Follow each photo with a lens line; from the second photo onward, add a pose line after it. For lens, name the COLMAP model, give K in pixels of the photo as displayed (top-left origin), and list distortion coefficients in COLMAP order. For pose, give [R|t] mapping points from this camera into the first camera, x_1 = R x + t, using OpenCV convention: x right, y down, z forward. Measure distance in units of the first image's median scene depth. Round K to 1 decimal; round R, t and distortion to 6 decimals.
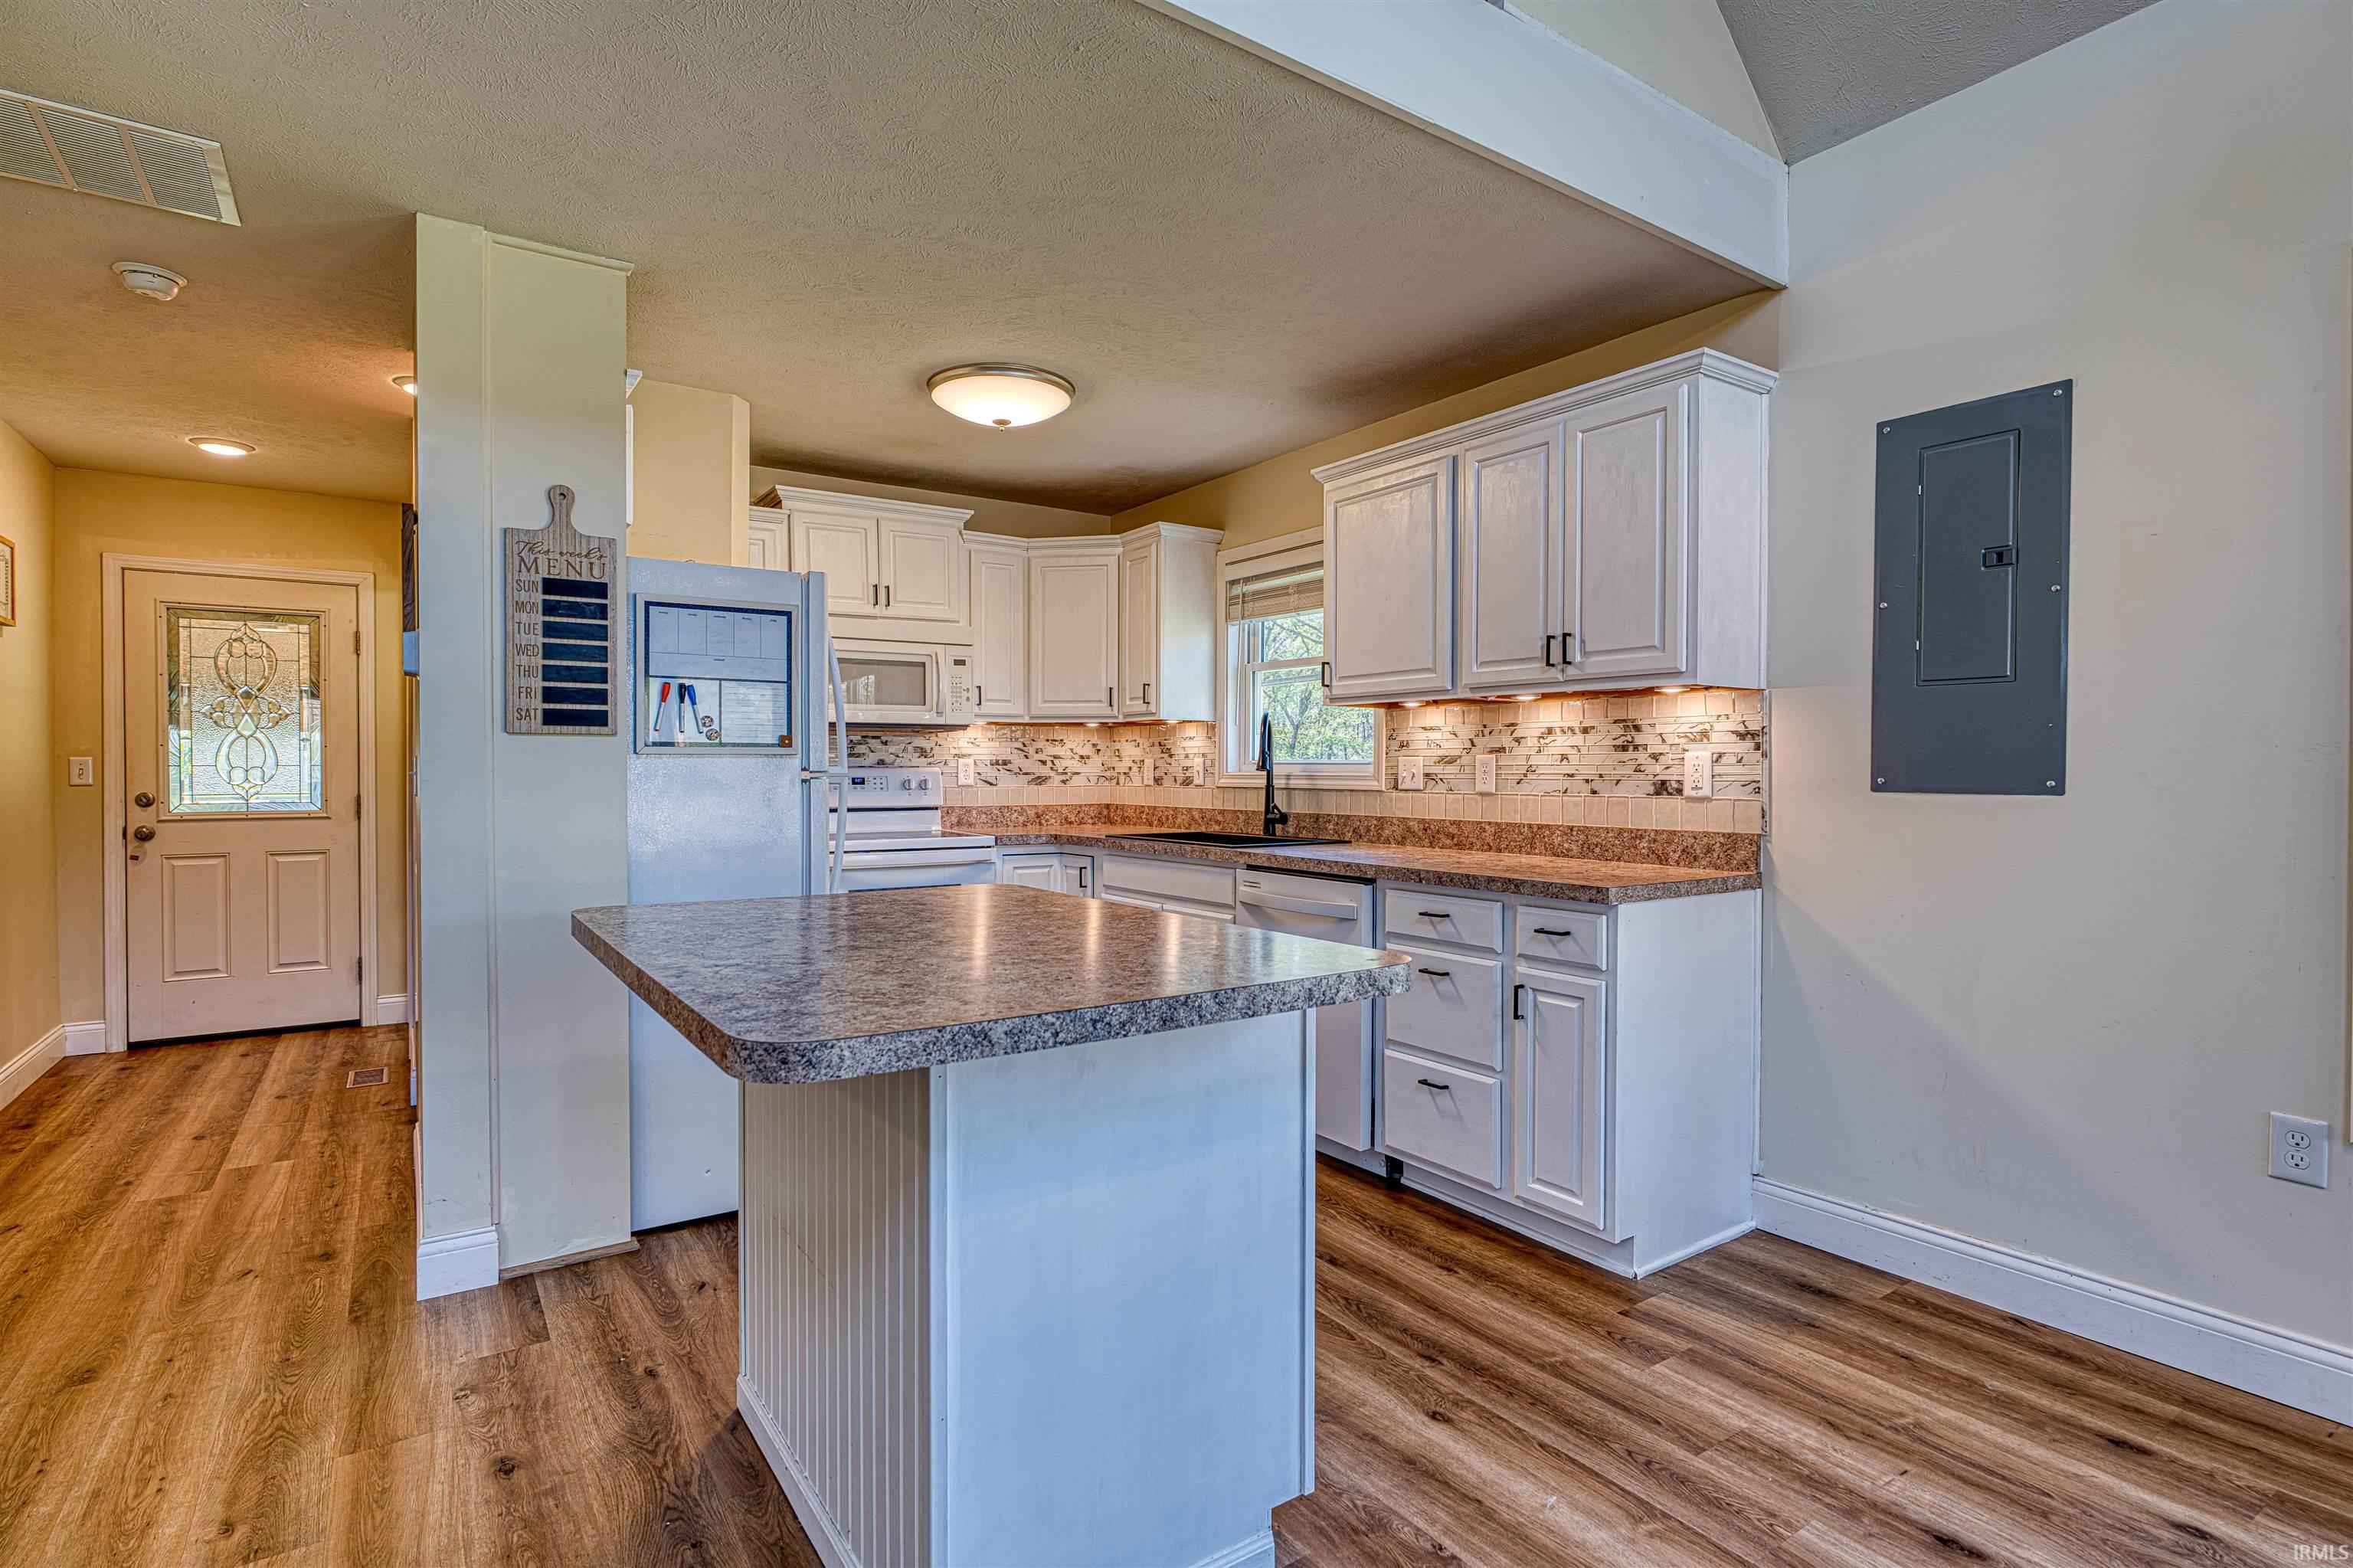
lens RADIAL K [[1145.9, 0, 1178.6], [0, 1145.9, 779.2], [0, 0, 1]] dist [-0.010086, 0.004529]
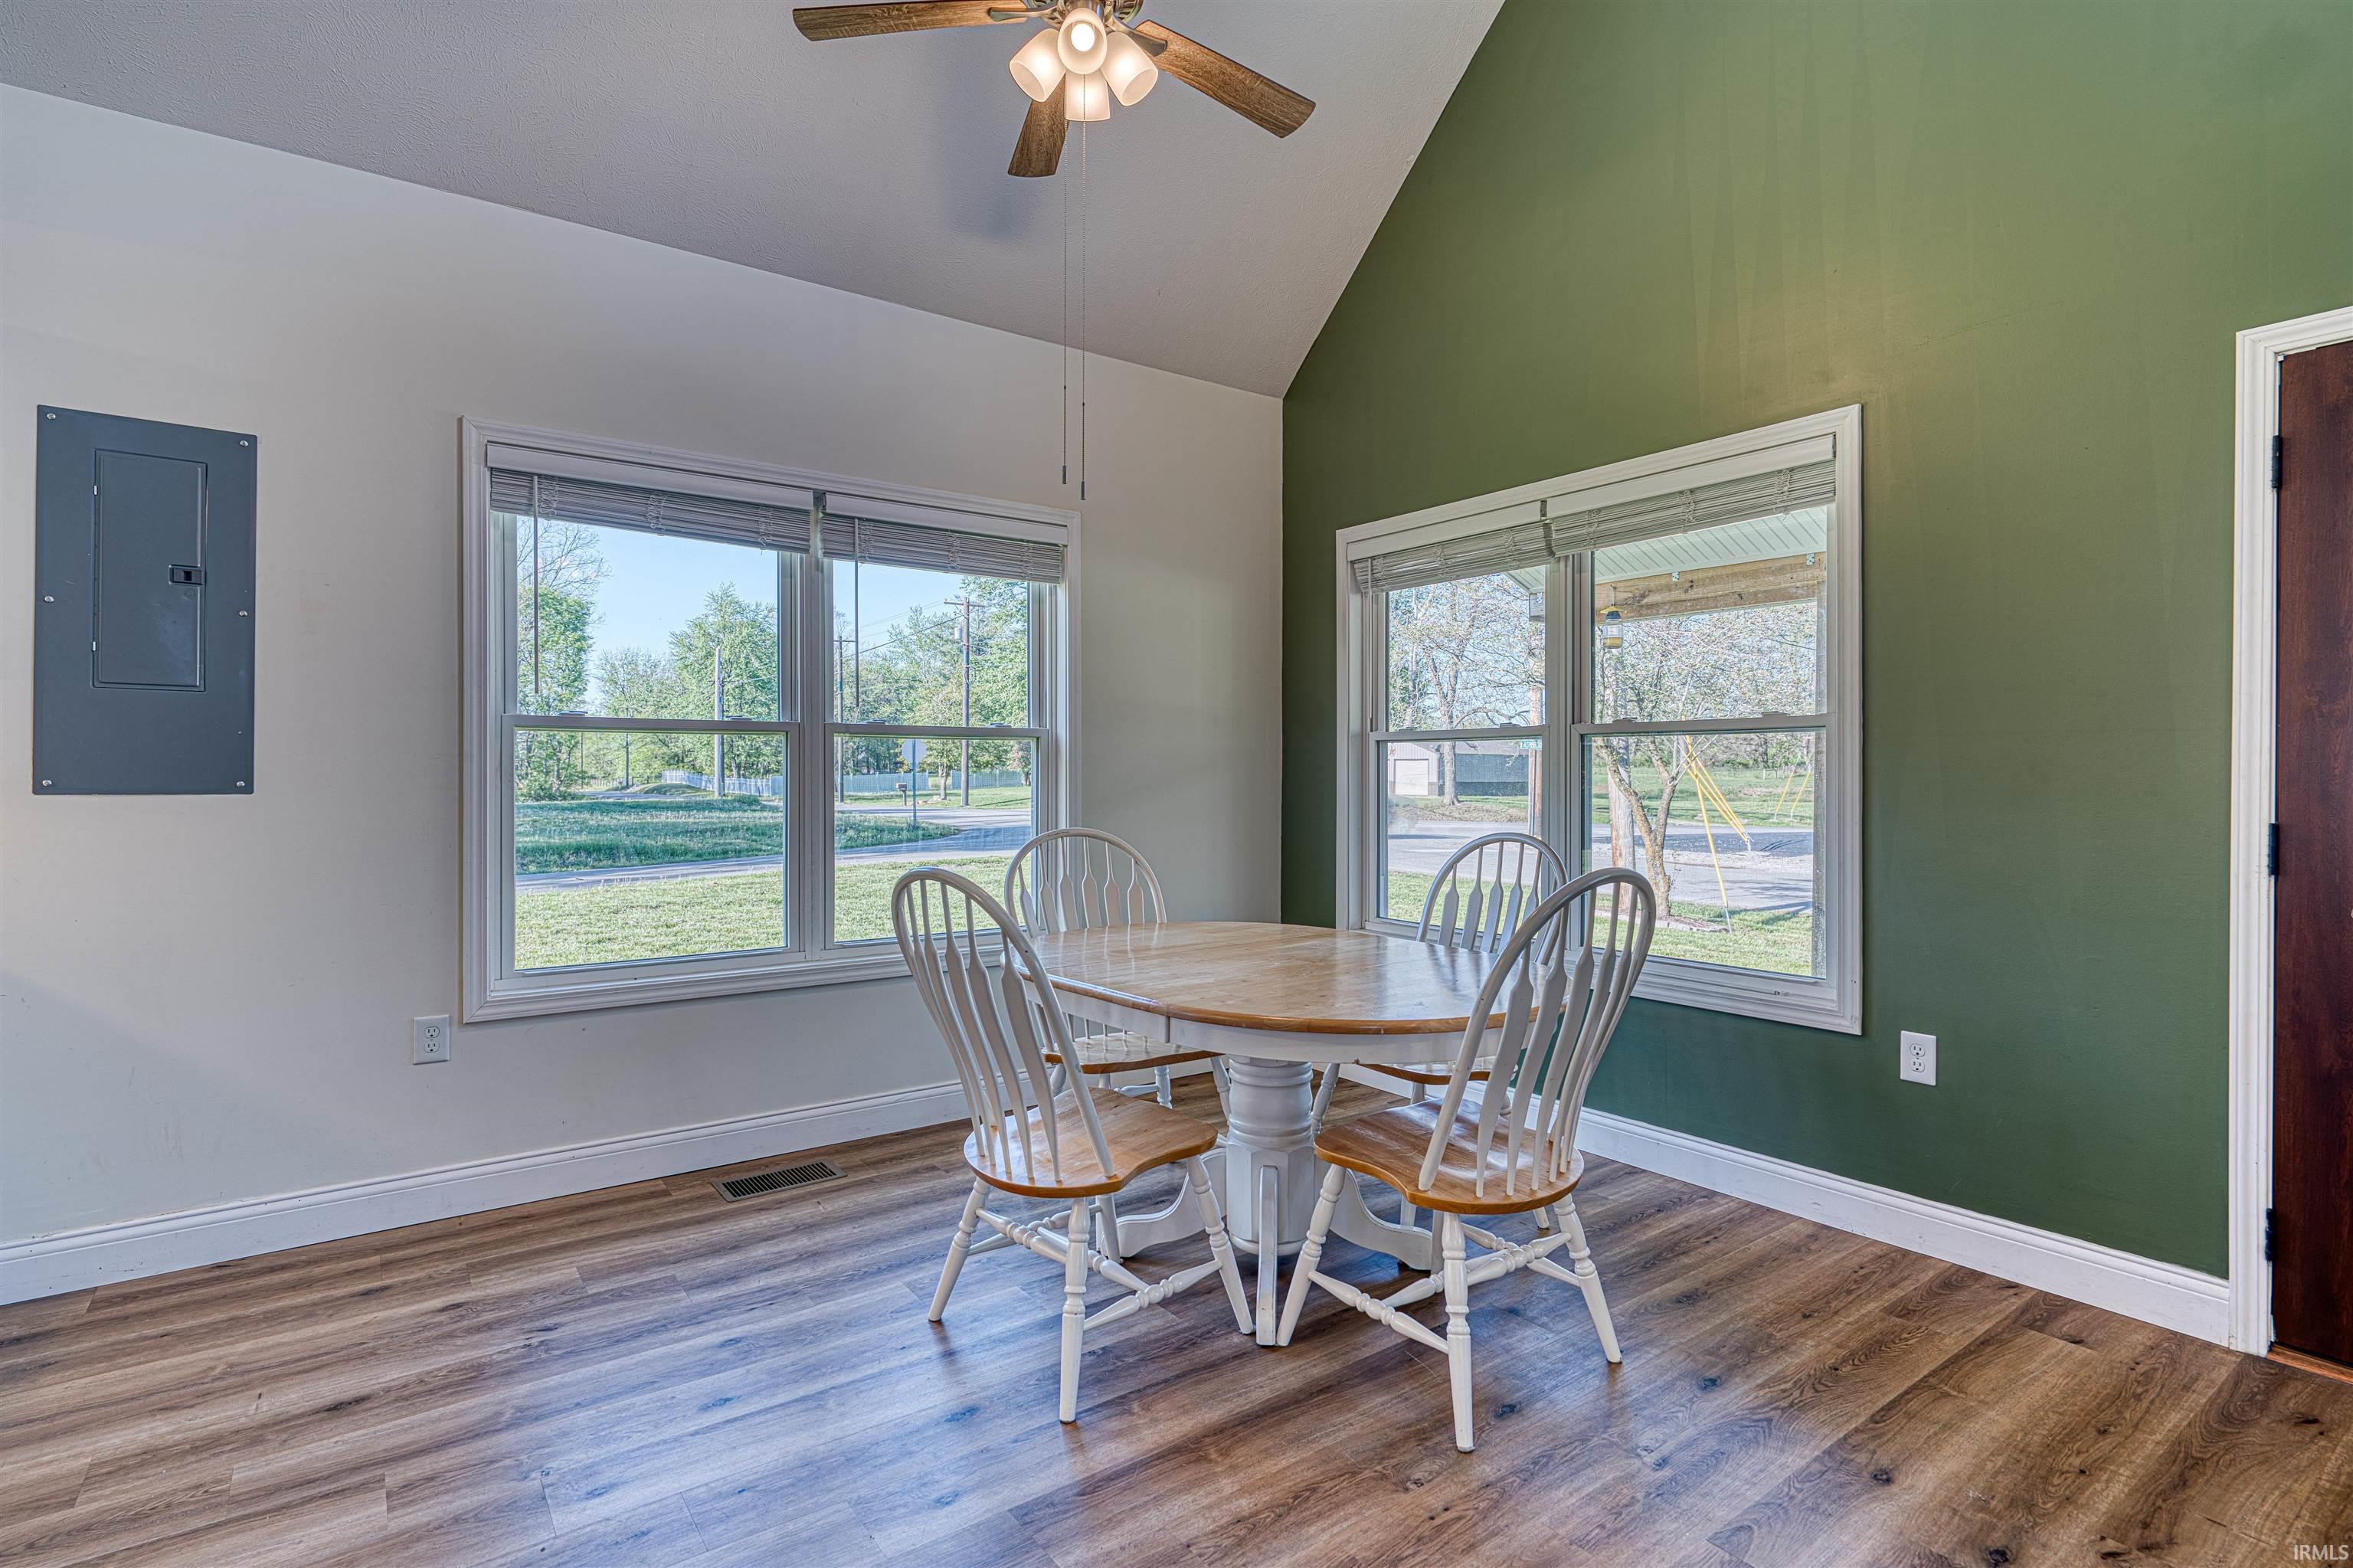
lens RADIAL K [[1145.9, 0, 1179.2], [0, 1145.9, 776.6], [0, 0, 1]] dist [-0.010086, 0.004529]
pose [[-0.037423, -0.003465, 0.999294, -0.329266], [0.005128, 0.999980, 0.003660, -0.002182], [-0.999286, 0.005262, -0.037404, 0.082396]]
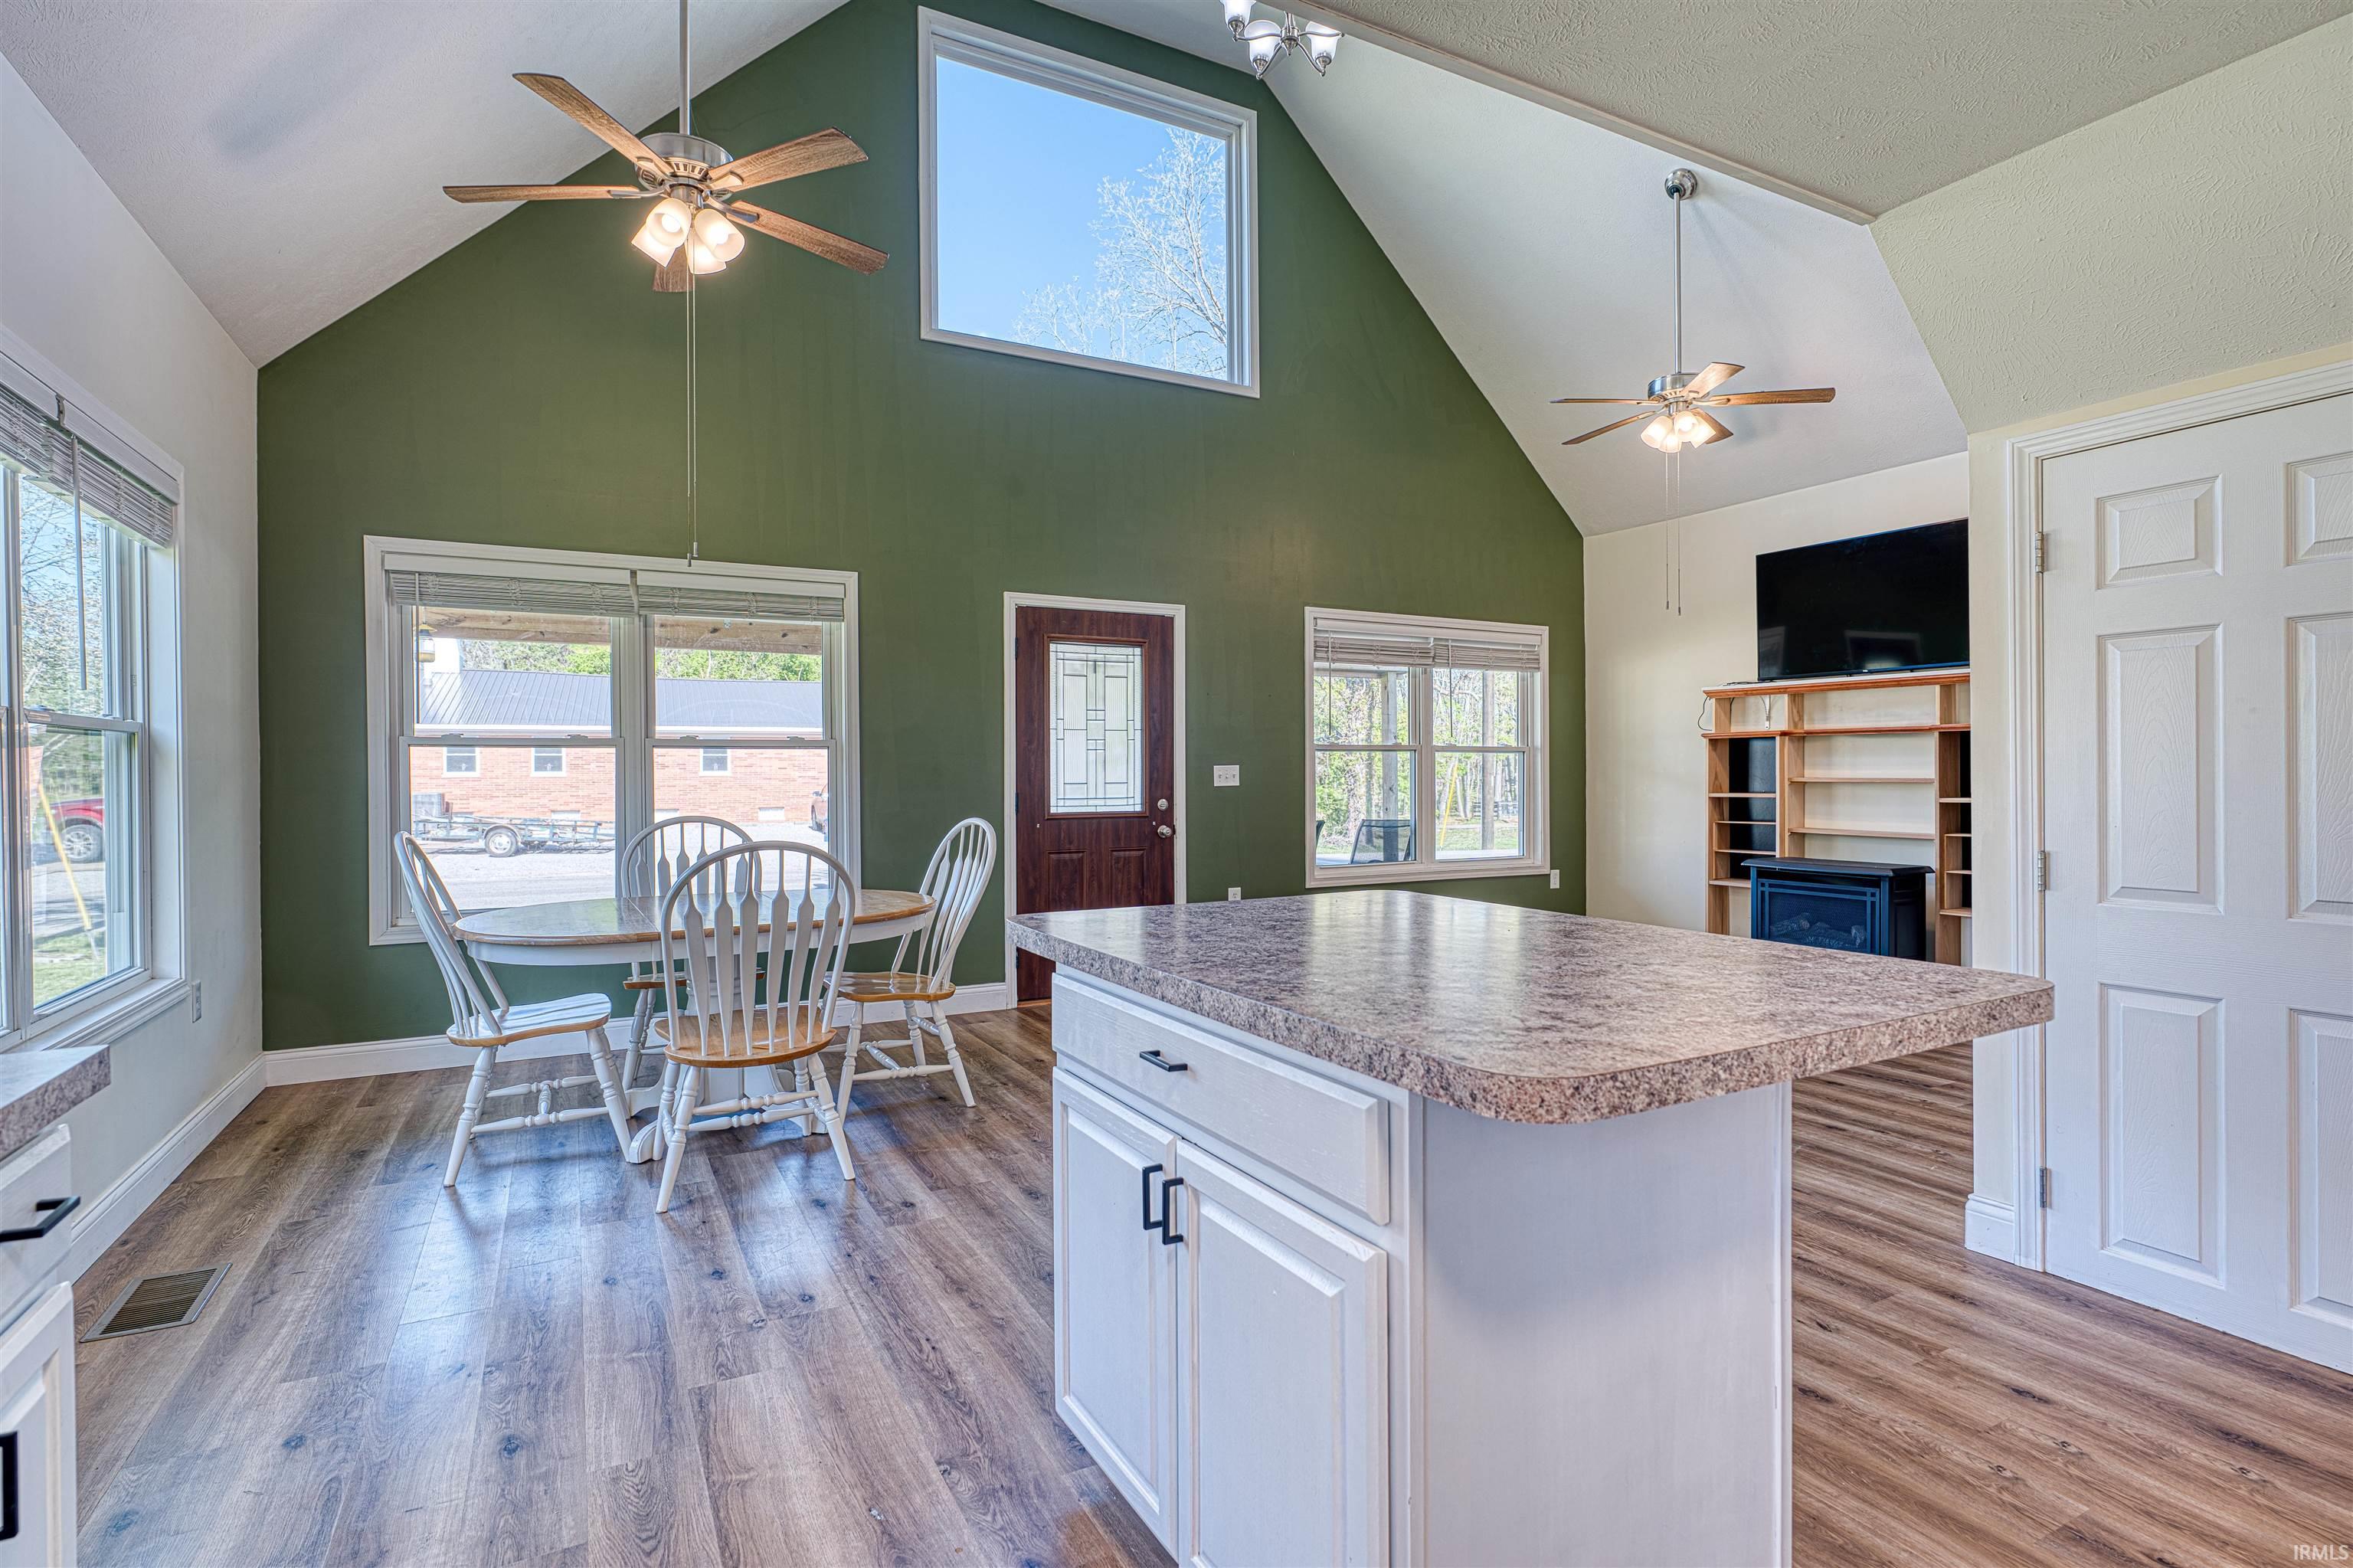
lens RADIAL K [[1145.9, 0, 1180.7], [0, 1145.9, 774.6], [0, 0, 1]] dist [-0.010086, 0.004529]
pose [[-0.994400, 0.004789, 0.105570, -0.069650], [0.005712, 0.999948, 0.008443, -0.008937], [-0.105524, 0.008999, -0.994376, 1.184987]]
